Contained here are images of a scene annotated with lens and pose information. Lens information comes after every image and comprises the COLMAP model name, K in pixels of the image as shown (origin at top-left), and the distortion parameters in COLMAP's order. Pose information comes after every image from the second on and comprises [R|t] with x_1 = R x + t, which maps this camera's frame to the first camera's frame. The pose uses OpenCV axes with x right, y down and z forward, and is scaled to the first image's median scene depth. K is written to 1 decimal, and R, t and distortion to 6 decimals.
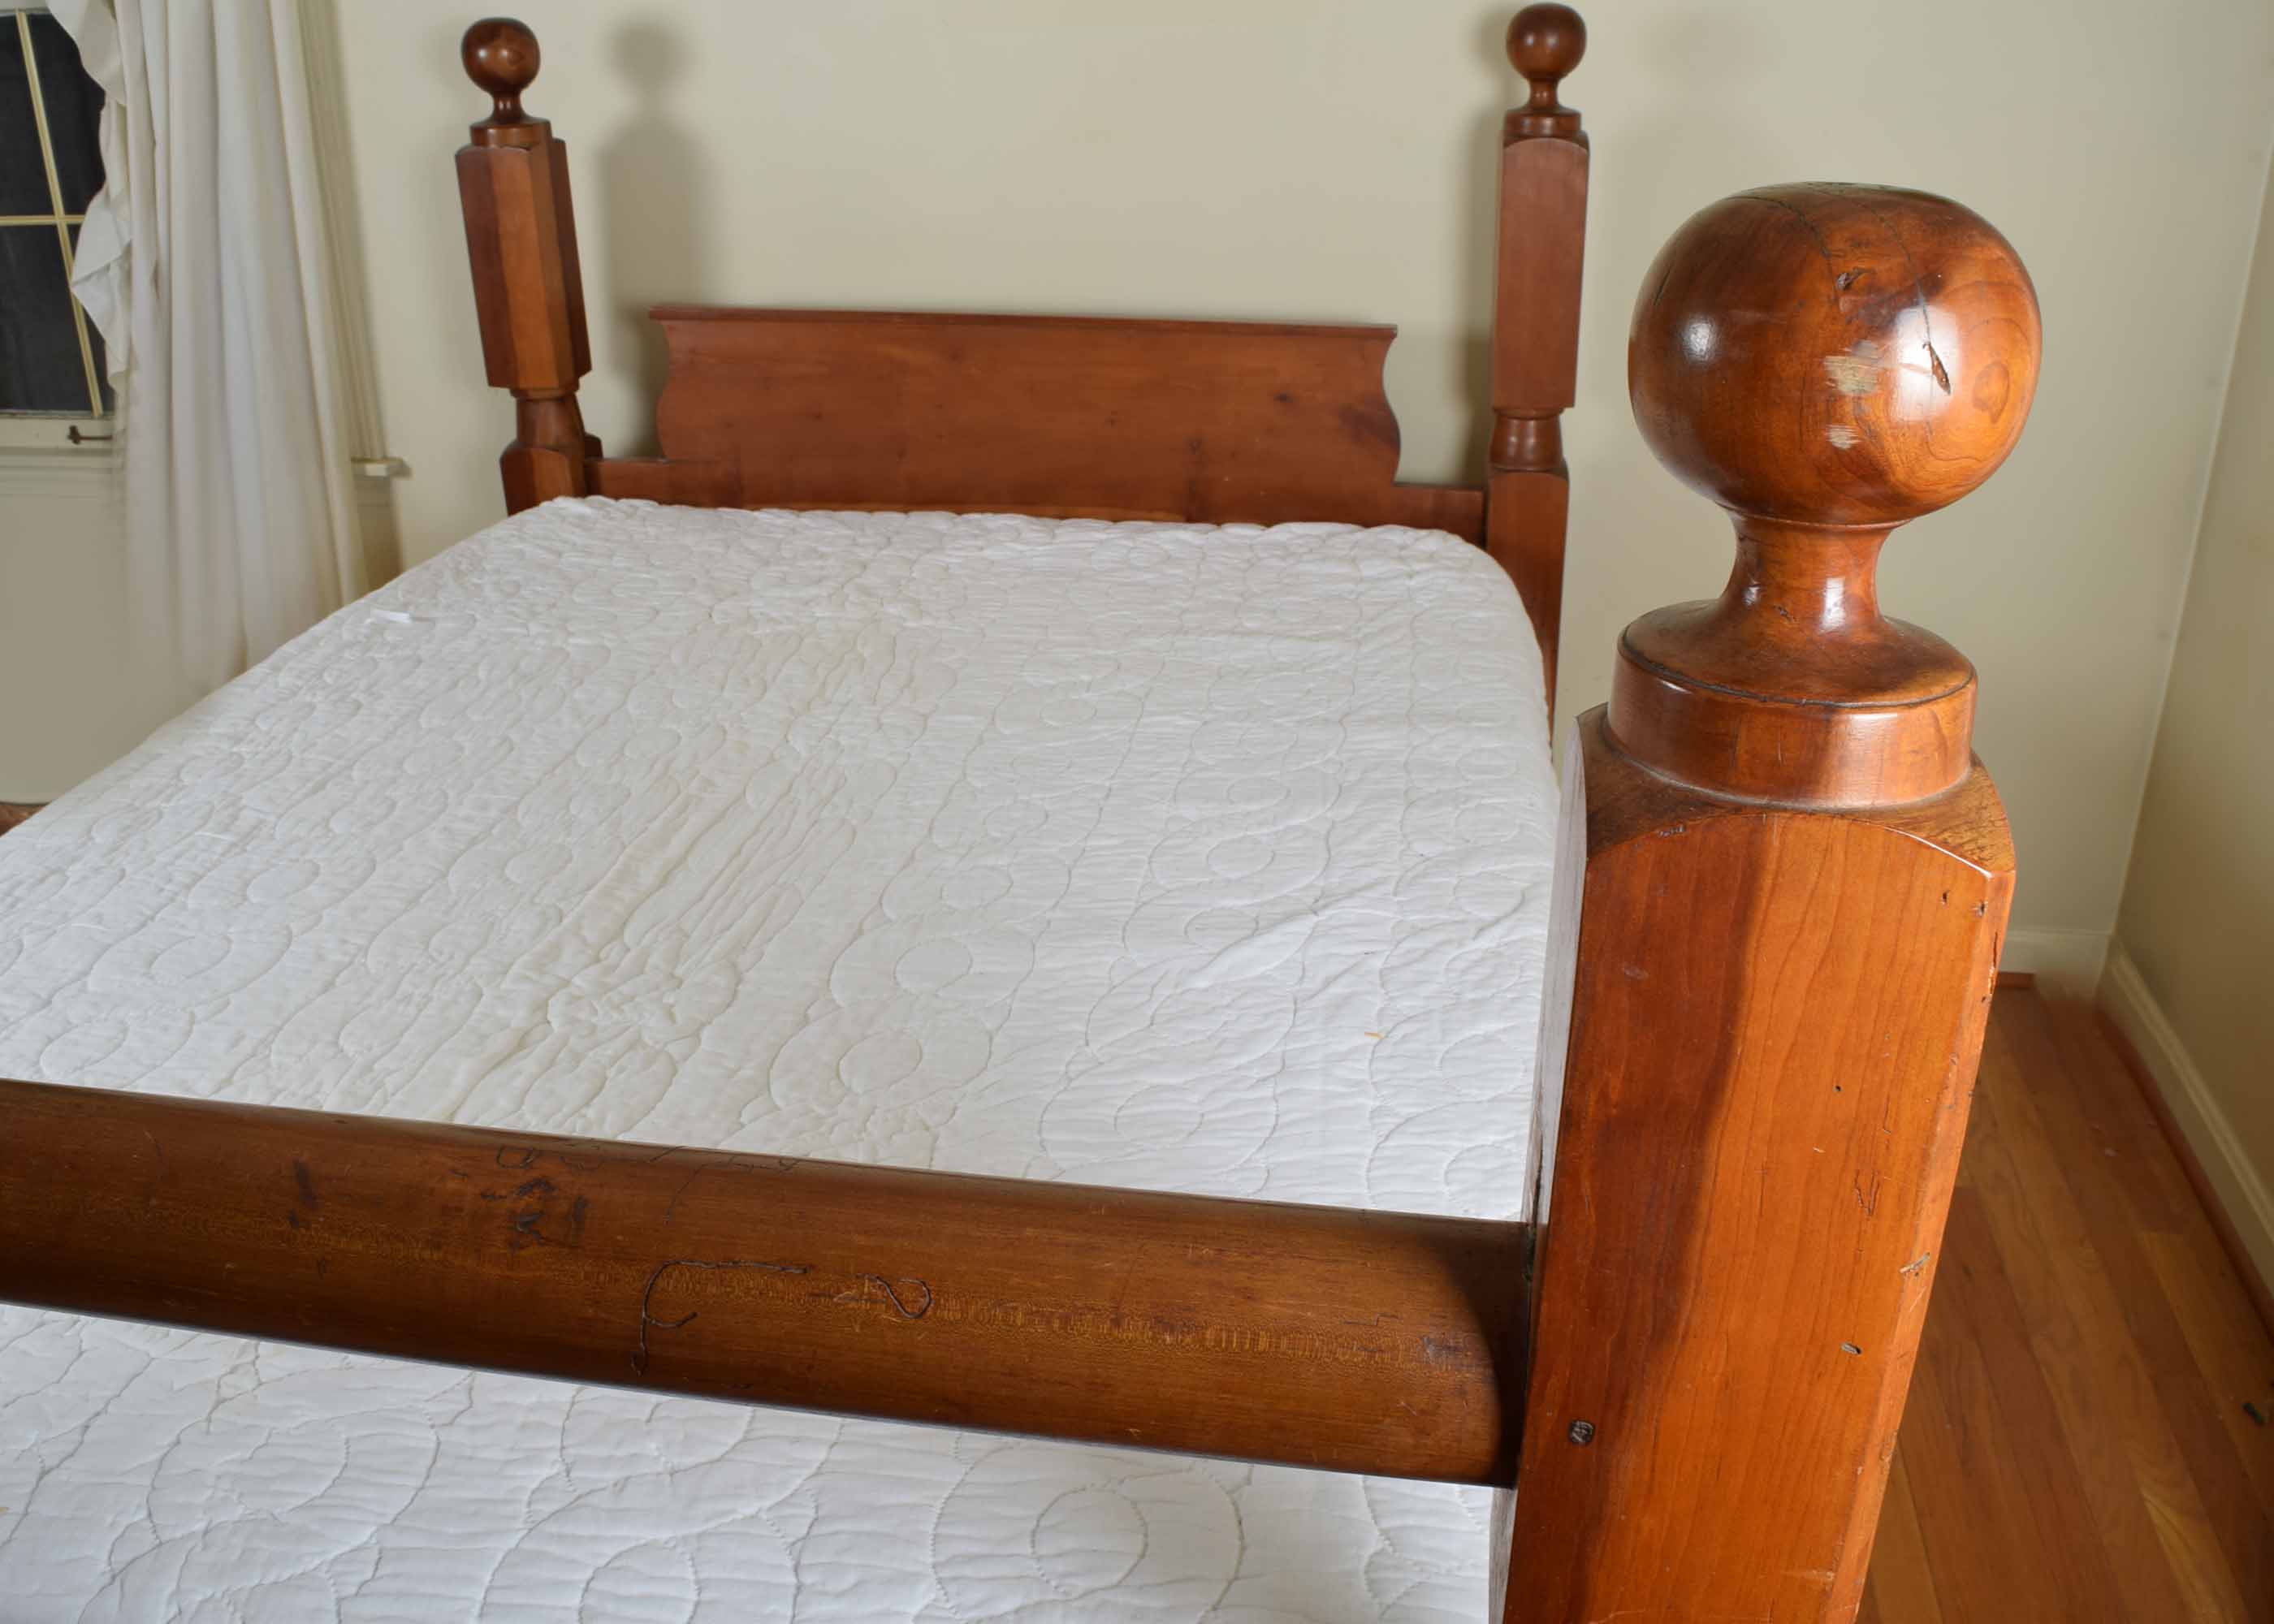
lens RADIAL K [[1910.5, 0, 1133.6], [0, 1910.5, 844.4], [0, 0, 1]] dist [-0.096055, 0.003400]
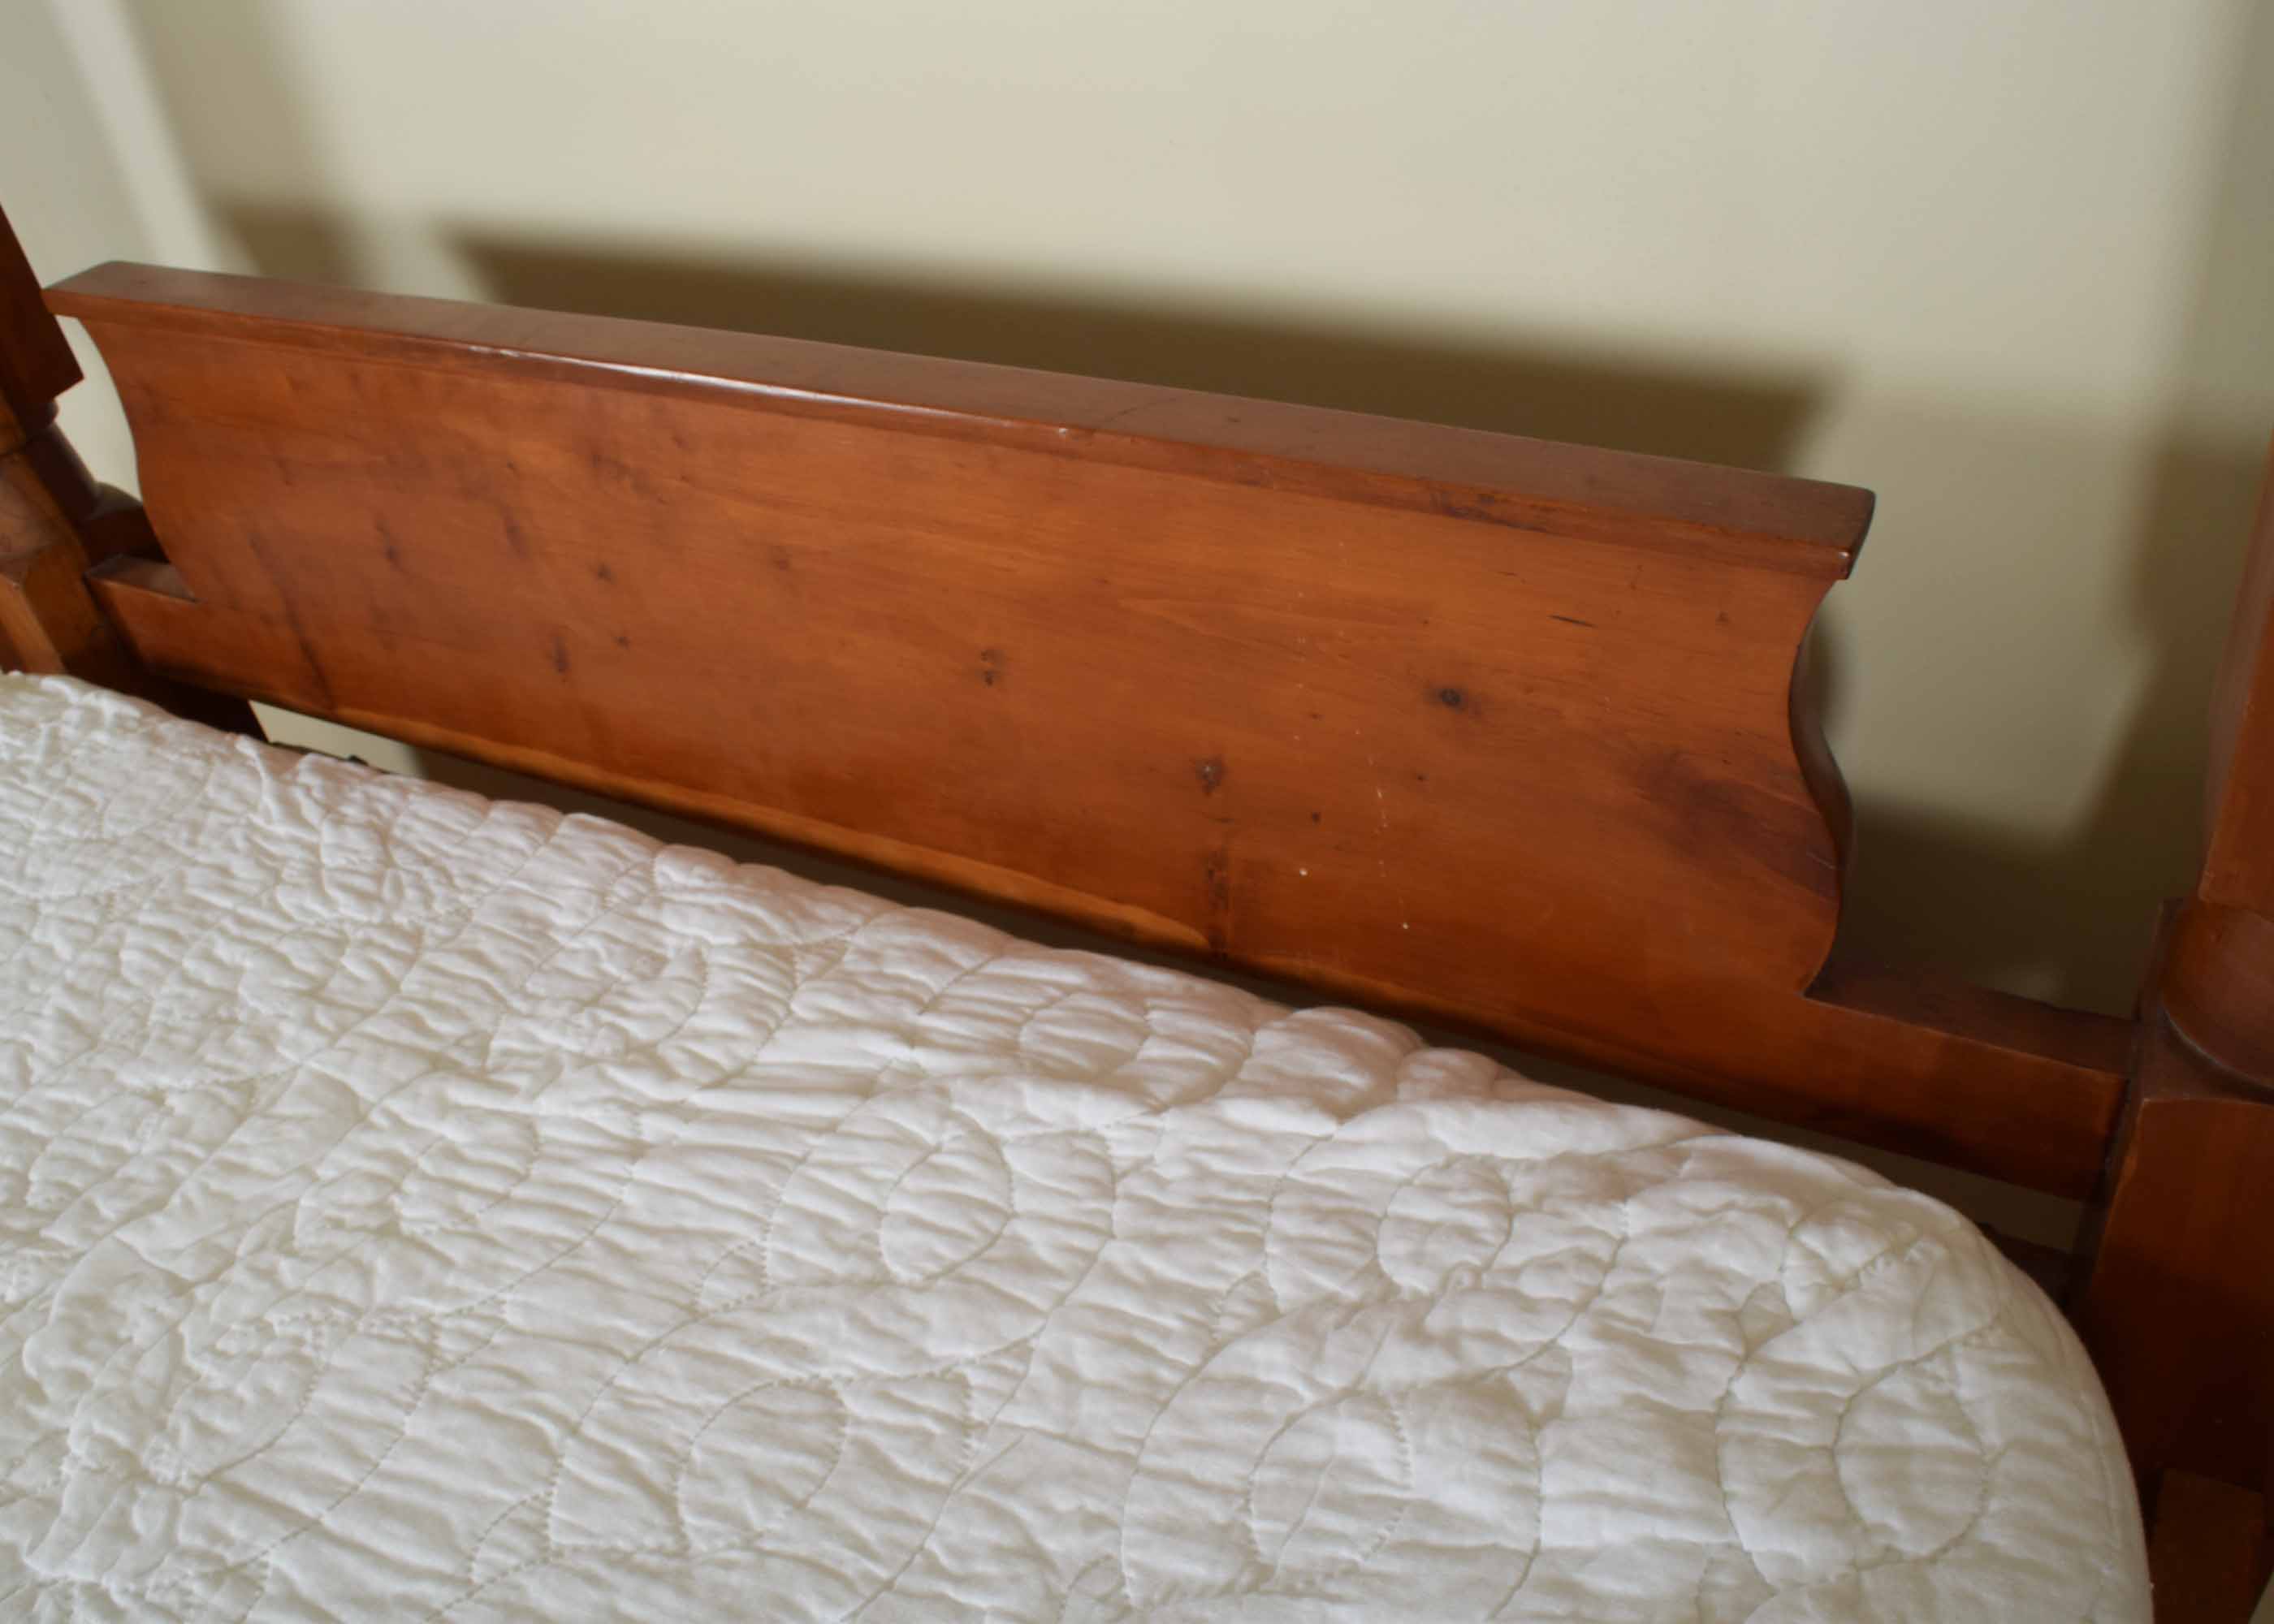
lens RADIAL K [[1910.5, 0, 1133.6], [0, 1910.5, 844.4], [0, 0, 1]] dist [-0.096055, 0.003400]
pose [[0.926209, 0.132157, -0.353089, 0.142979], [-0.037385, 0.964127, 0.262796, -0.292759], [0.375153, -0.230204, 0.897923, 0.713737]]
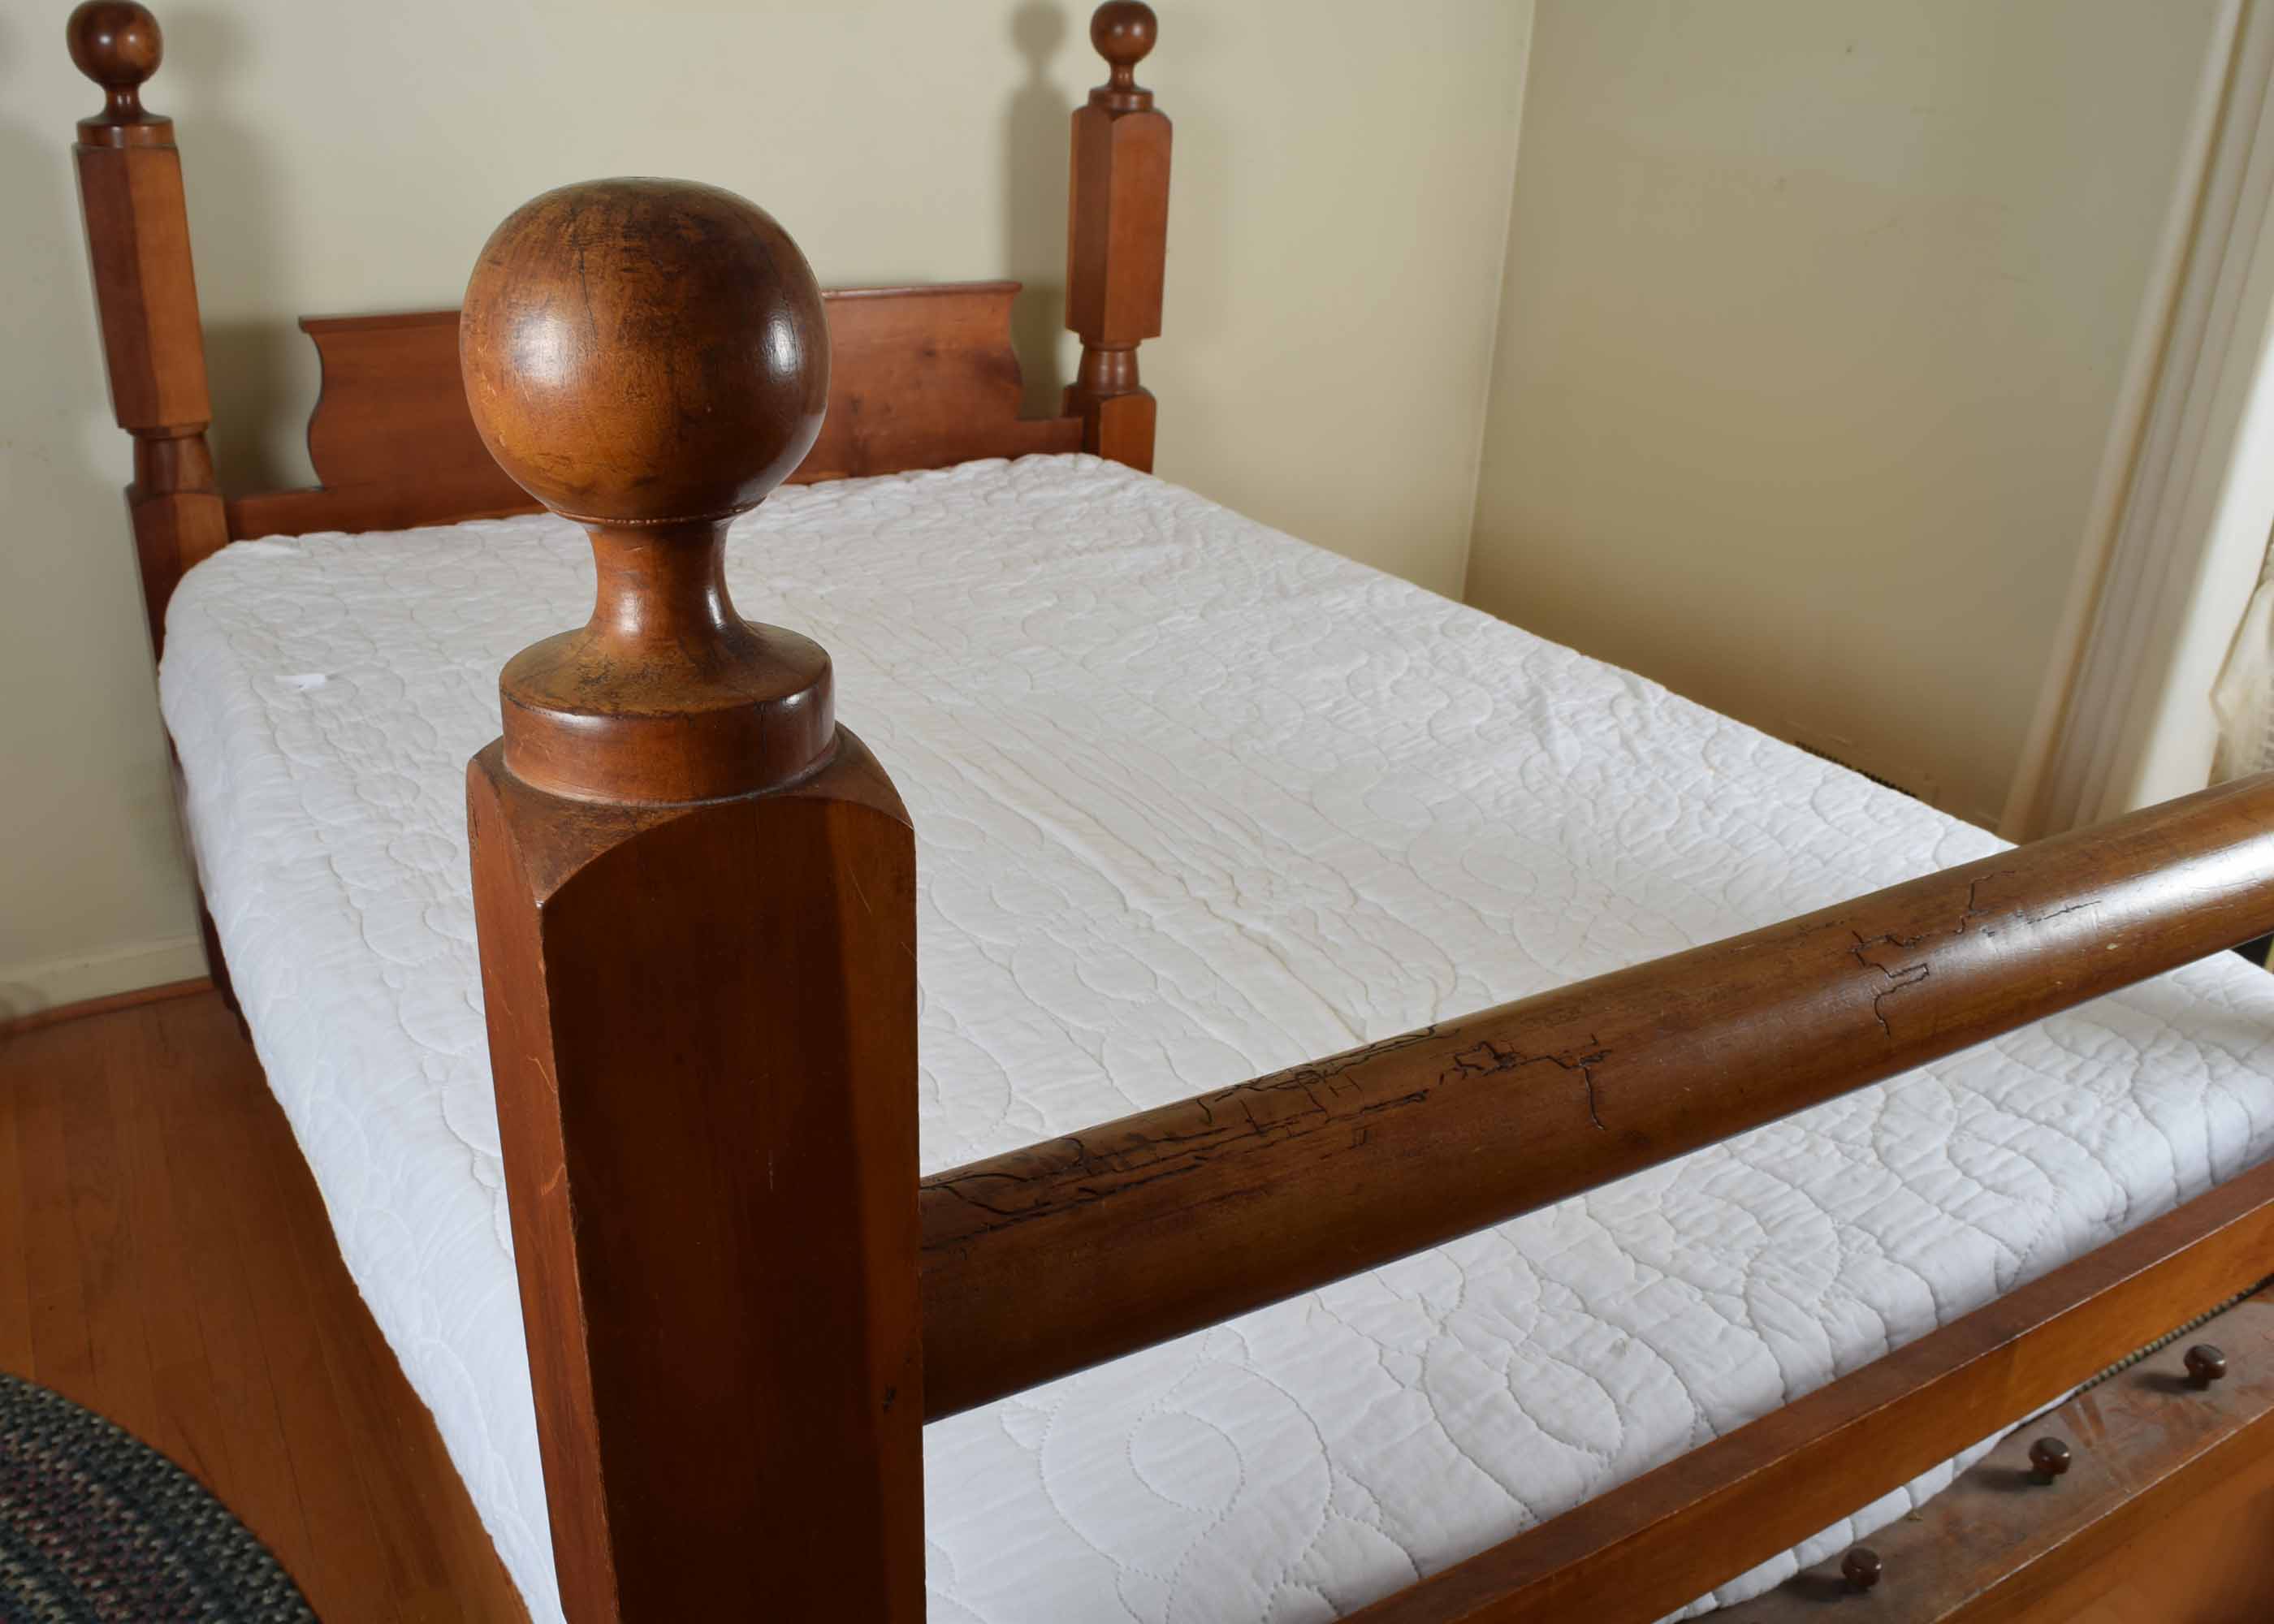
lens RADIAL K [[1854.2, 0, 1035.8], [0, 1854.2, 782.8], [0, 0, 1]] dist [-0.080360, 0.010078]
pose [[0.793089, -0.221461, 0.567419, -0.543735], [0.228557, 0.971693, 0.059790, -0.042590], [-0.564598, 0.082269, 0.821256, 0.103484]]
